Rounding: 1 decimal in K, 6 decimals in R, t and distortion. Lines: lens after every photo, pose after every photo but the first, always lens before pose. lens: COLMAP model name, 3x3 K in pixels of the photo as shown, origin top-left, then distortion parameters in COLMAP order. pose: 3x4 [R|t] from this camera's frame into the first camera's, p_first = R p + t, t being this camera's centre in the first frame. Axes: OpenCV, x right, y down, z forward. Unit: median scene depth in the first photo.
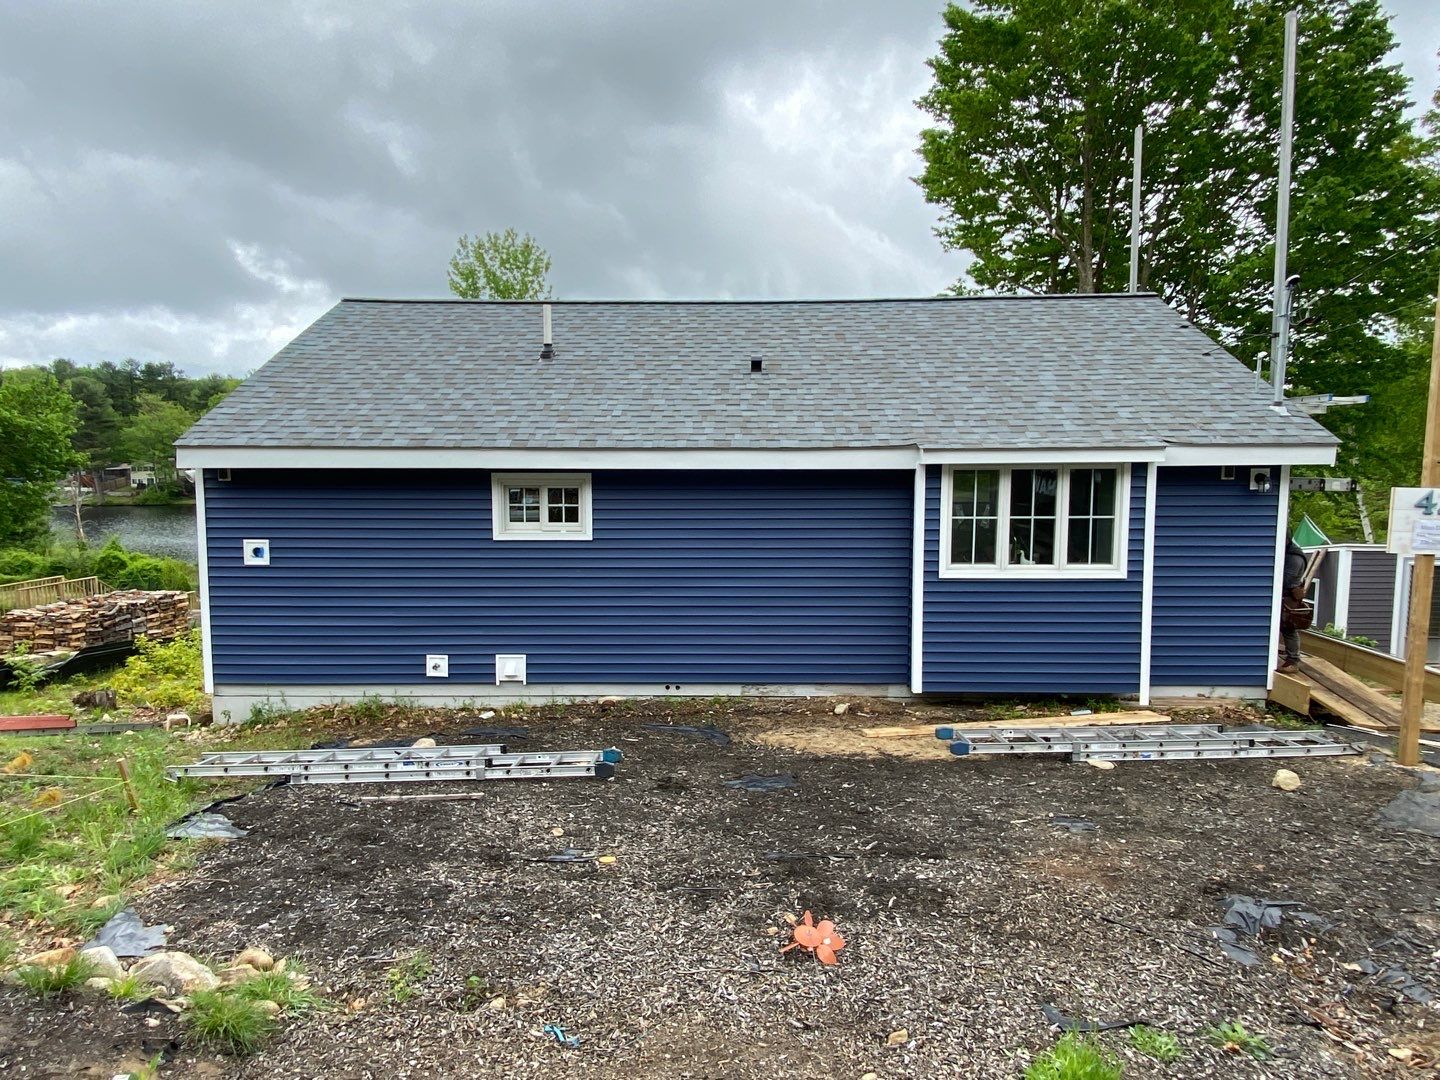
lens RADIAL K [[1103.0, 0, 753.3], [0, 1103.0, 547.6], [0, 0, 1]] dist [0.164914, -0.258924]
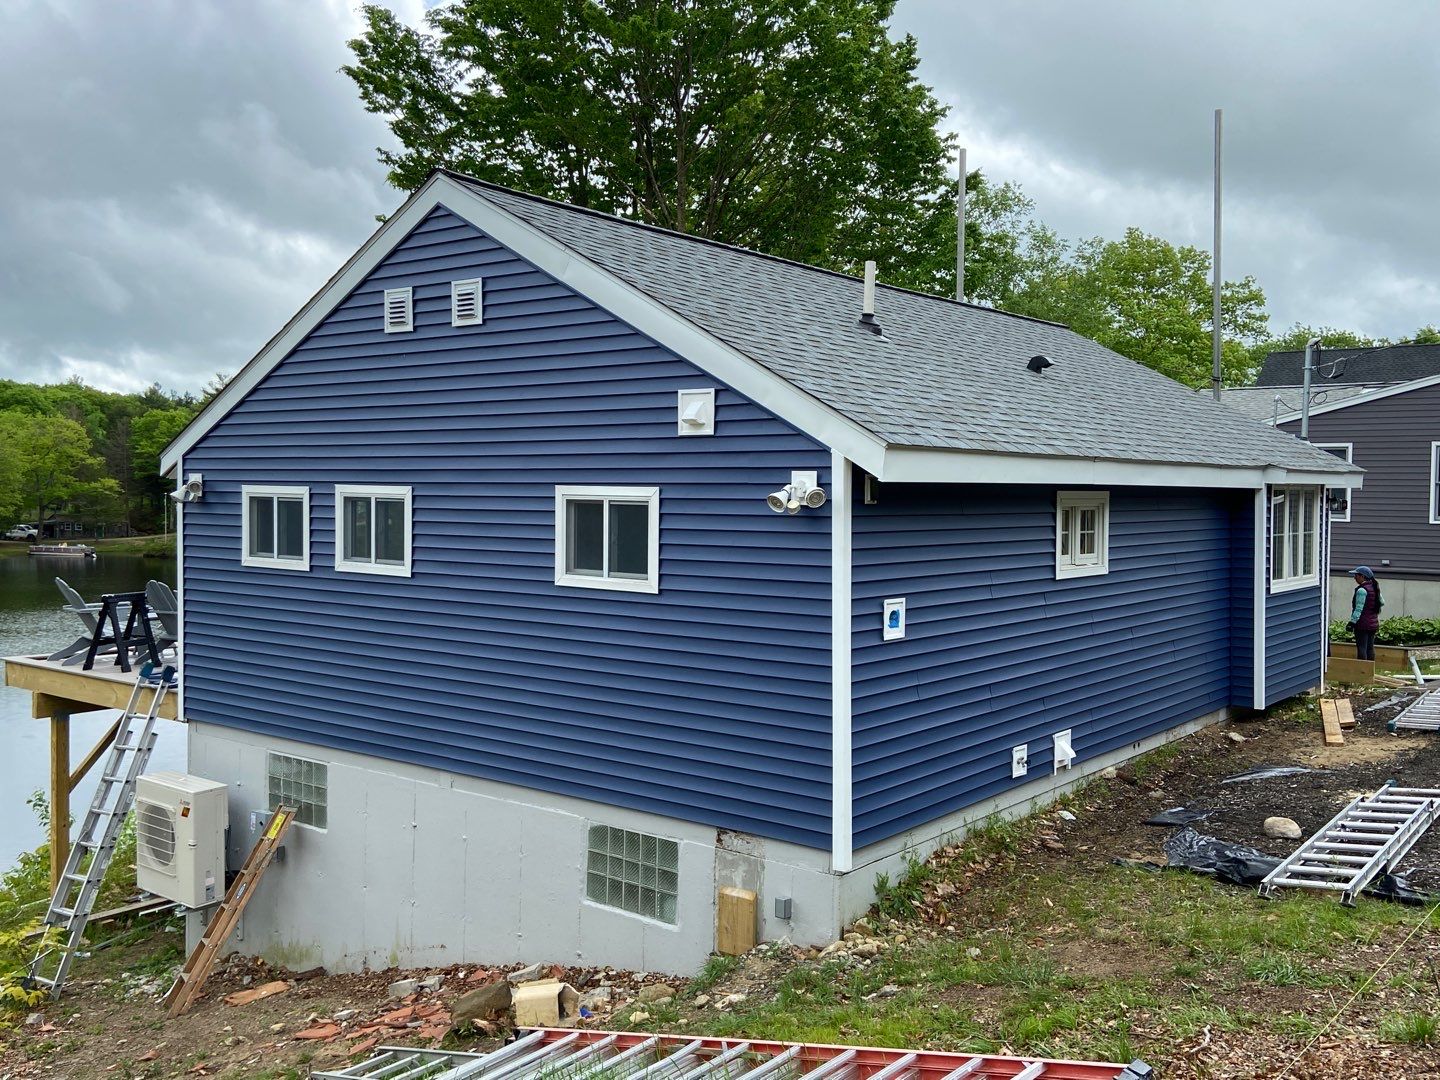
lens RADIAL K [[1284.2, 0, 718.0], [0, 1284.2, 535.1], [0, 0, 1]] dist [0.119864, -0.141311]
pose [[0.628910, -0.022865, 0.777142, -1.054304], [0.076467, 0.996540, -0.032561, -0.025942], [-0.773709, 0.079903, 0.628482, 0.621995]]
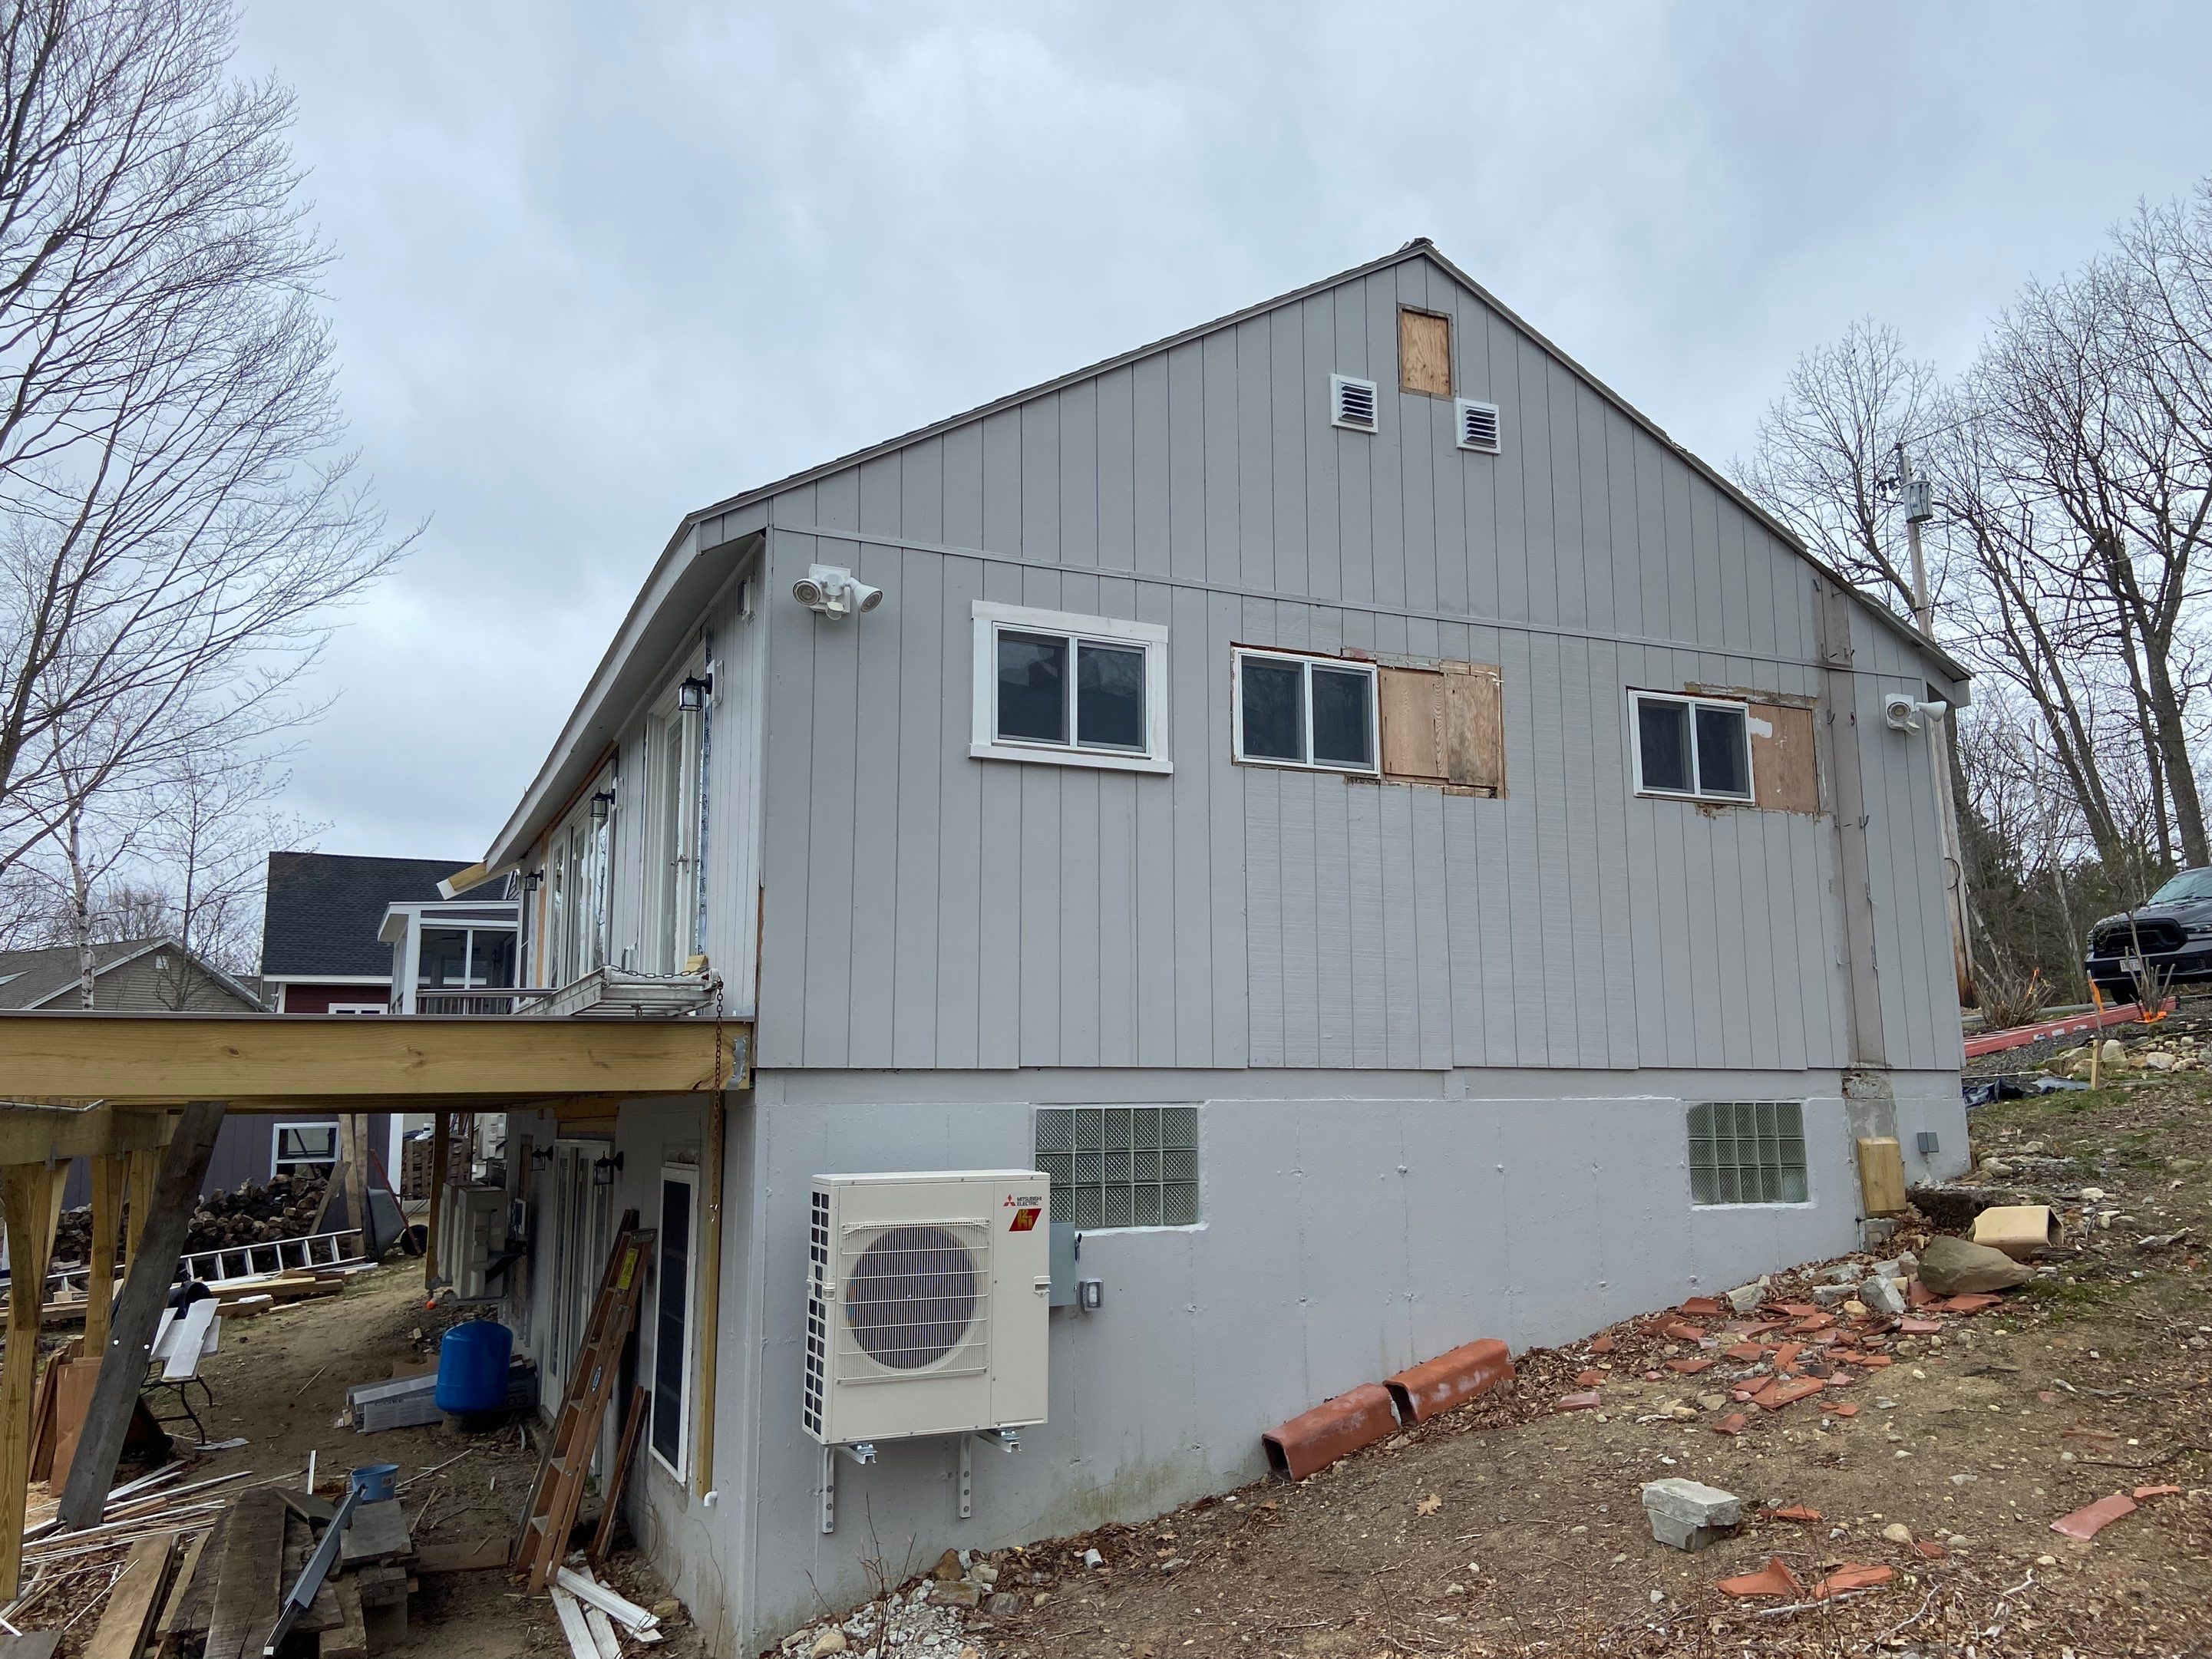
lens RADIAL K [[1662.8, 0, 1130.3], [0, 1662.8, 829.8], [0, 0, 1]] dist [0.132043, -0.164179]
pose [[-0.408095, 0.155467, 0.899605, -1.132696], [0.111284, 0.986516, -0.120004, 0.055433], [-0.906132, 0.051139, -0.419893, 1.770172]]
